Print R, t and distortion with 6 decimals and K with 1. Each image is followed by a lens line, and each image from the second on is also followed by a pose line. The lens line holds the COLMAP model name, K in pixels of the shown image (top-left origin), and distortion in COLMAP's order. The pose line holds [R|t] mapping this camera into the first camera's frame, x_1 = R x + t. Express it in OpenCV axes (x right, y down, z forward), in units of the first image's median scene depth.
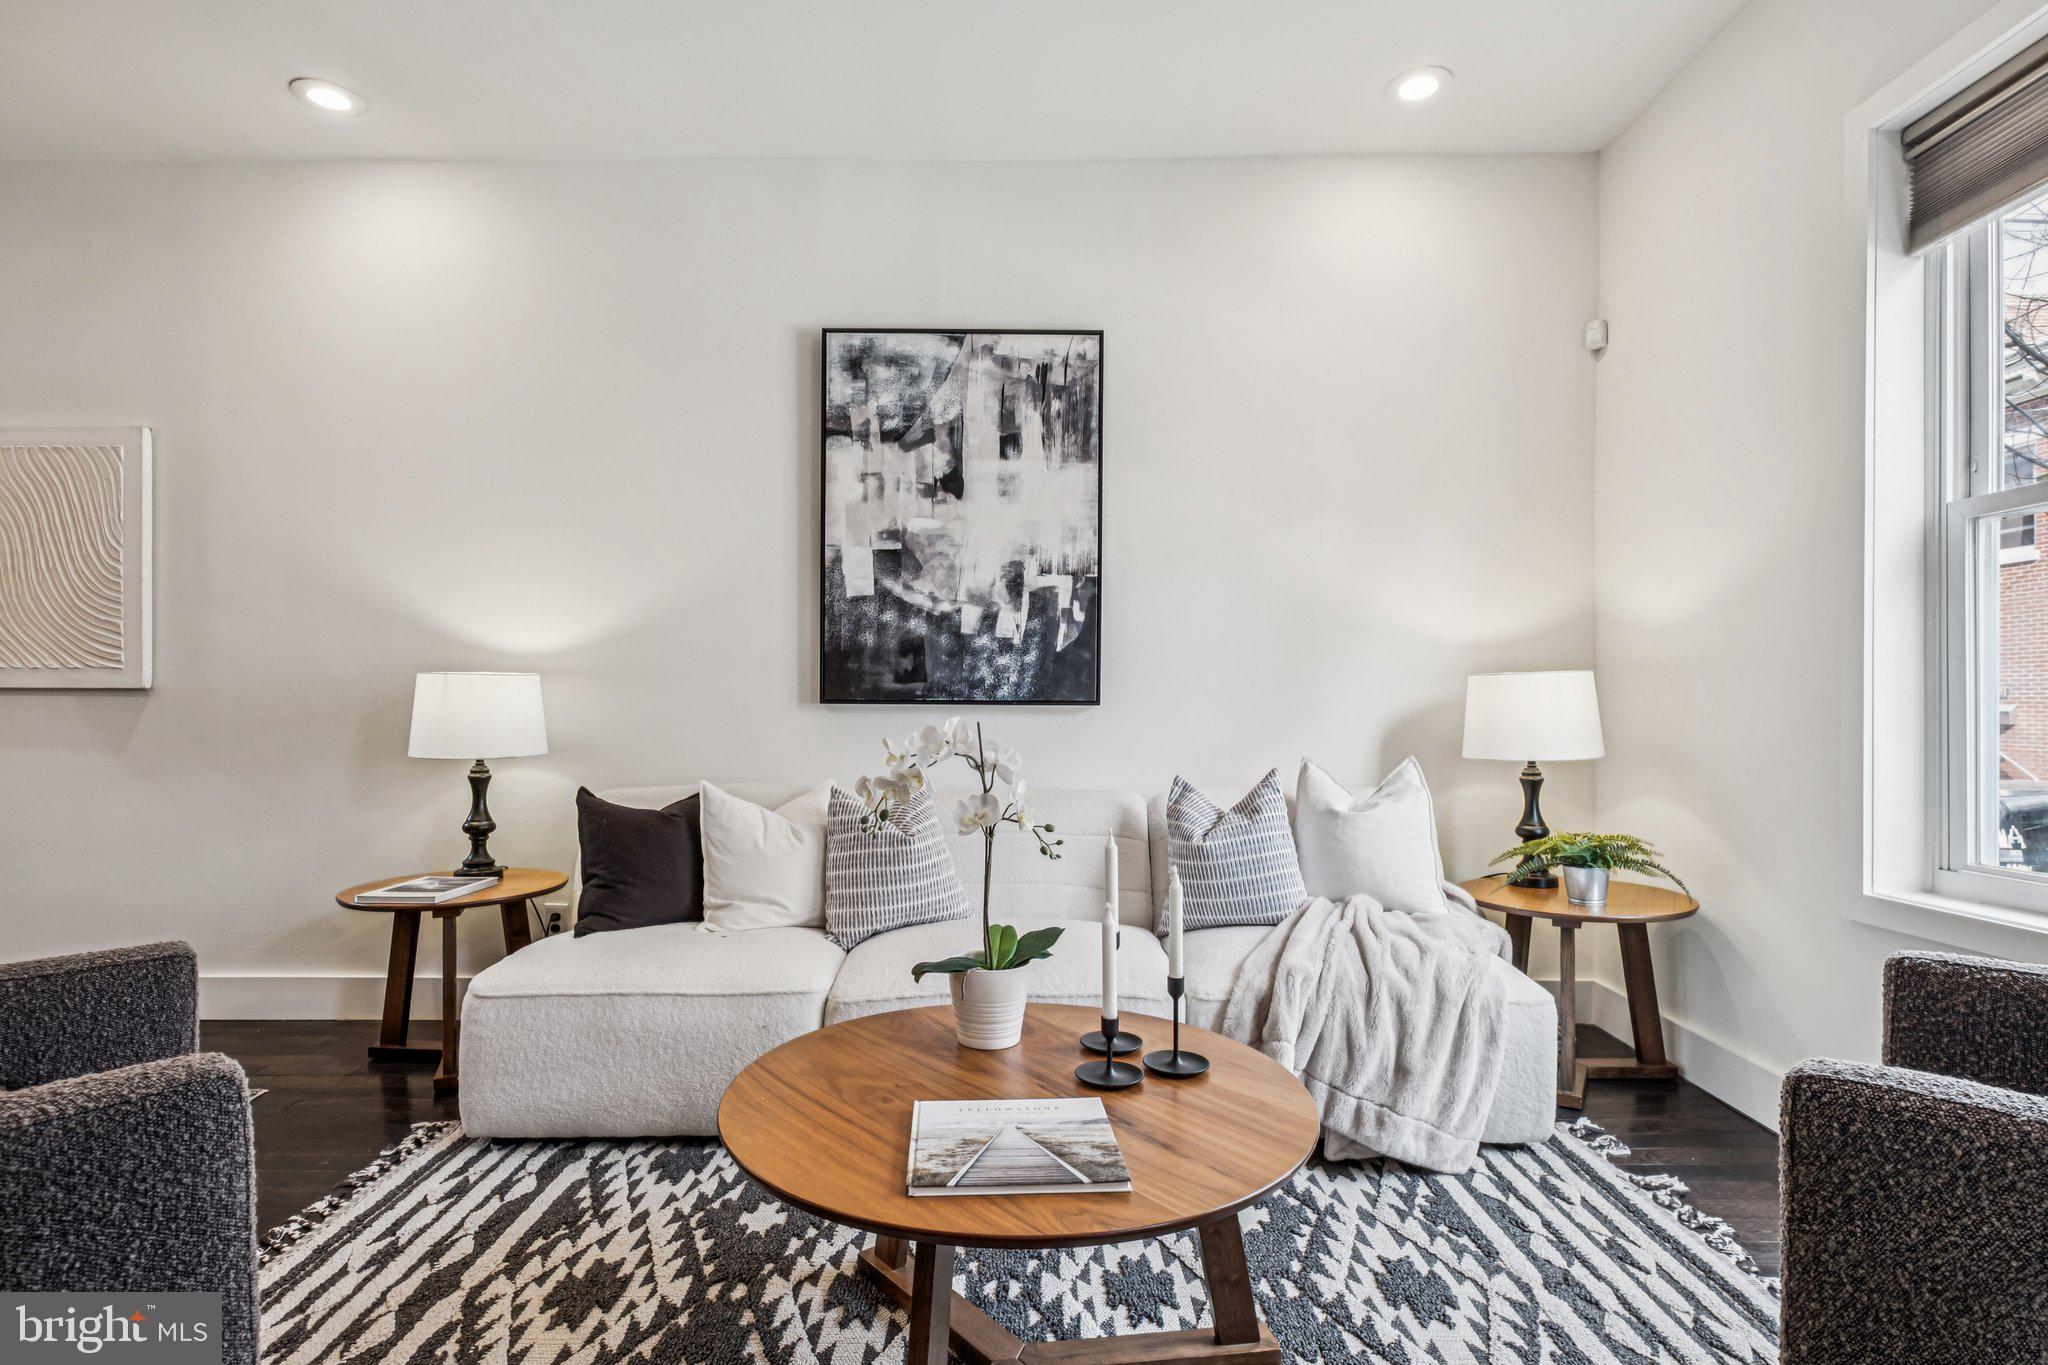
lens RADIAL K [[1018.3, 0, 1016.2], [0, 1018.3, 696.7], [0, 0, 1]] dist [-0.011130, 0.011715]
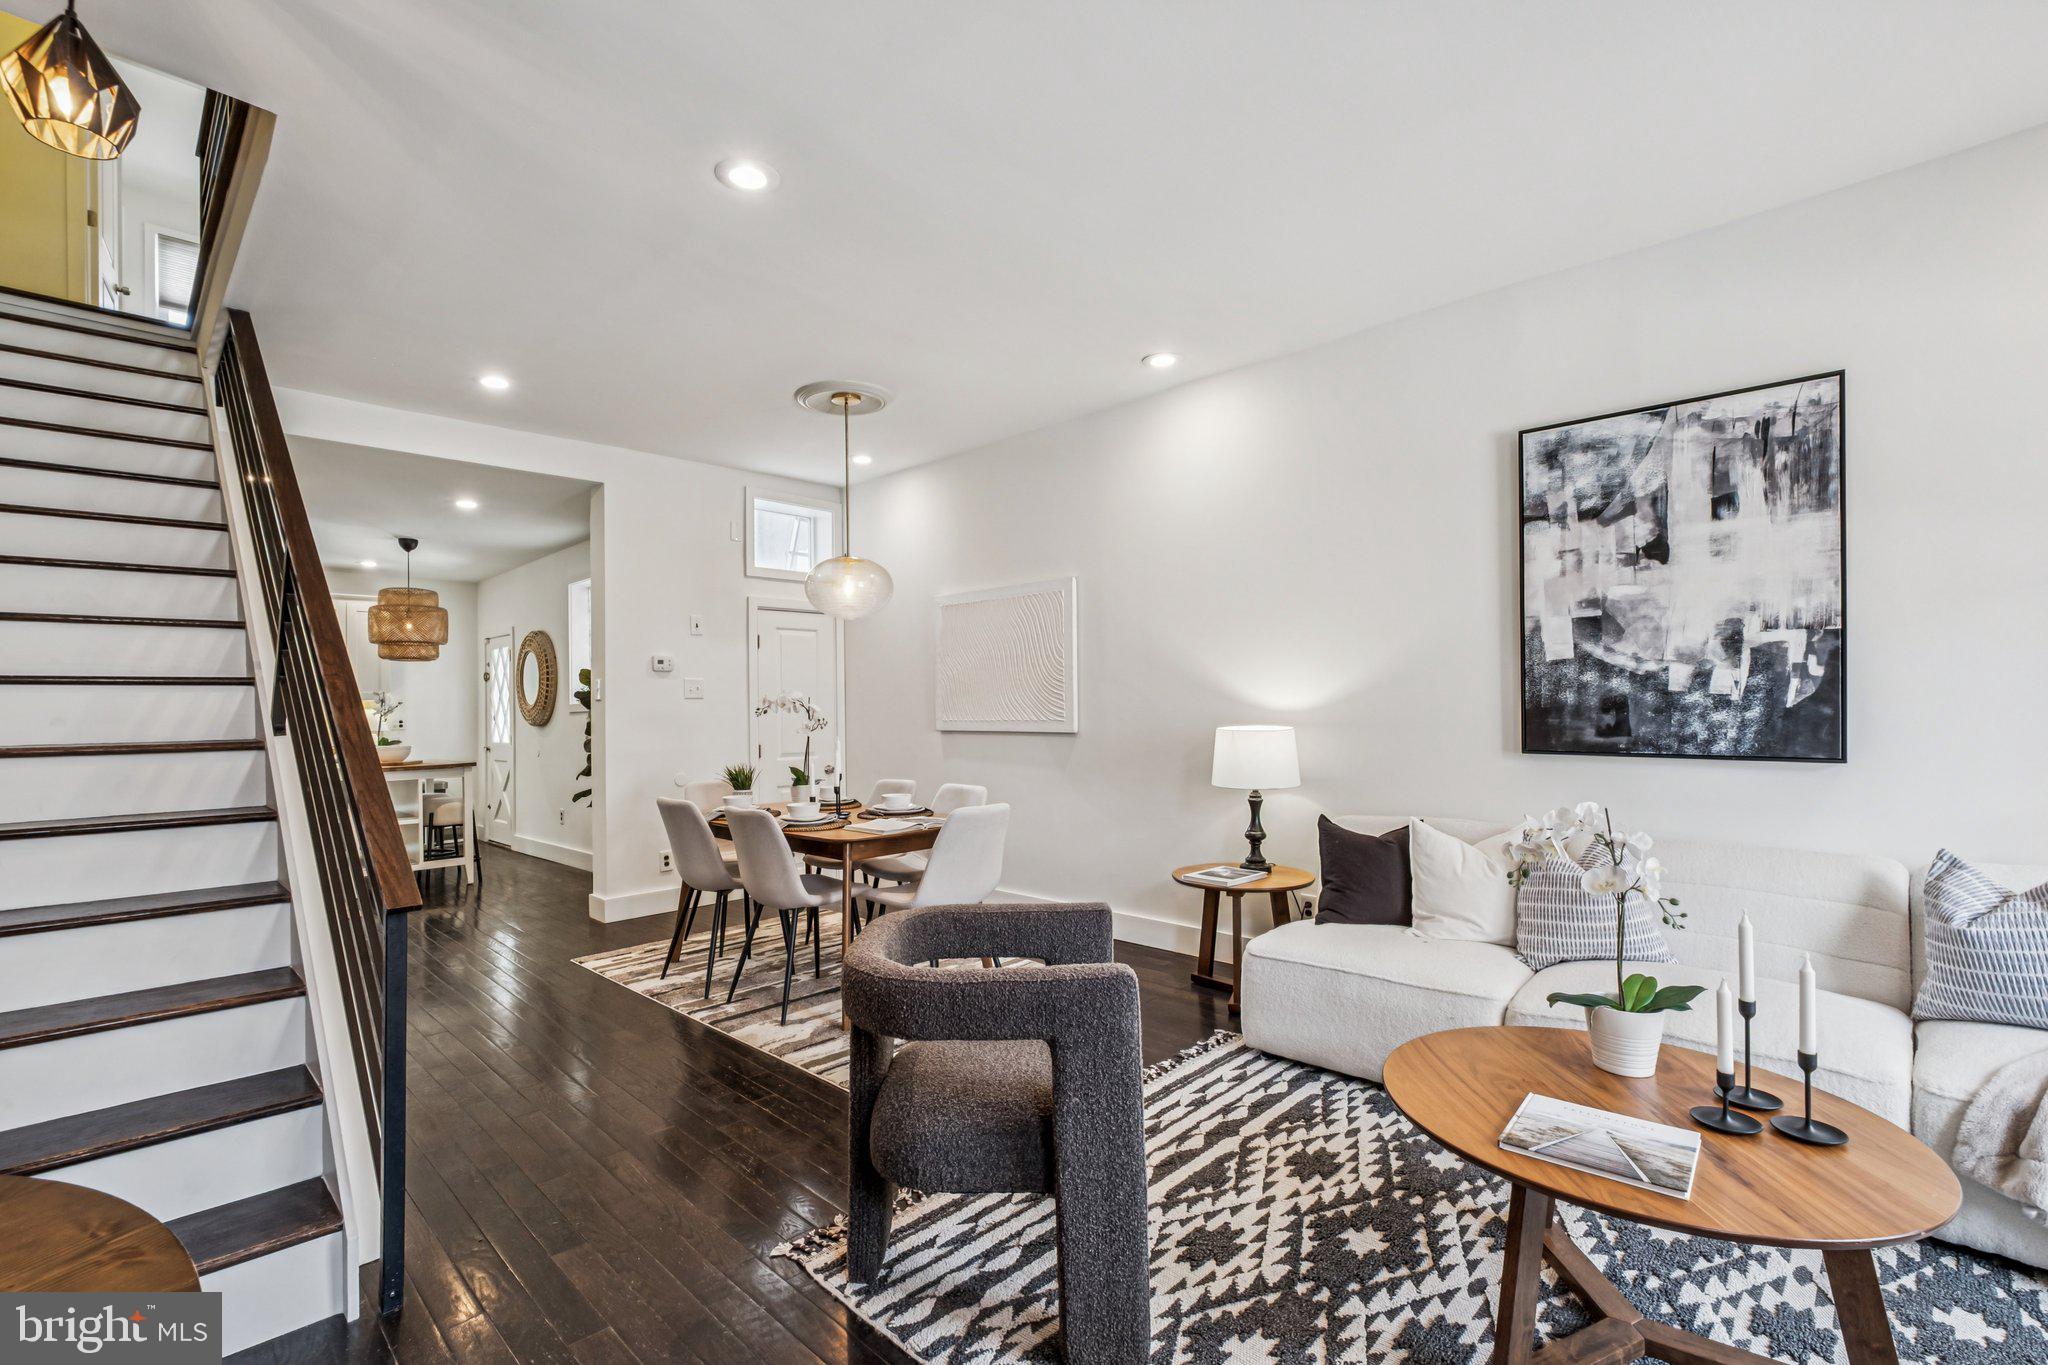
lens RADIAL K [[907.5, 0, 1015.0], [0, 907.5, 696.7], [0, 0, 1]] dist [-0.004060, -0.000879]
pose [[0.723877, -0.013798, -0.689791, 0.127566], [0.010411, 0.999905, -0.009075, -0.067396], [0.689851, -0.000612, 0.723951, -0.185269]]
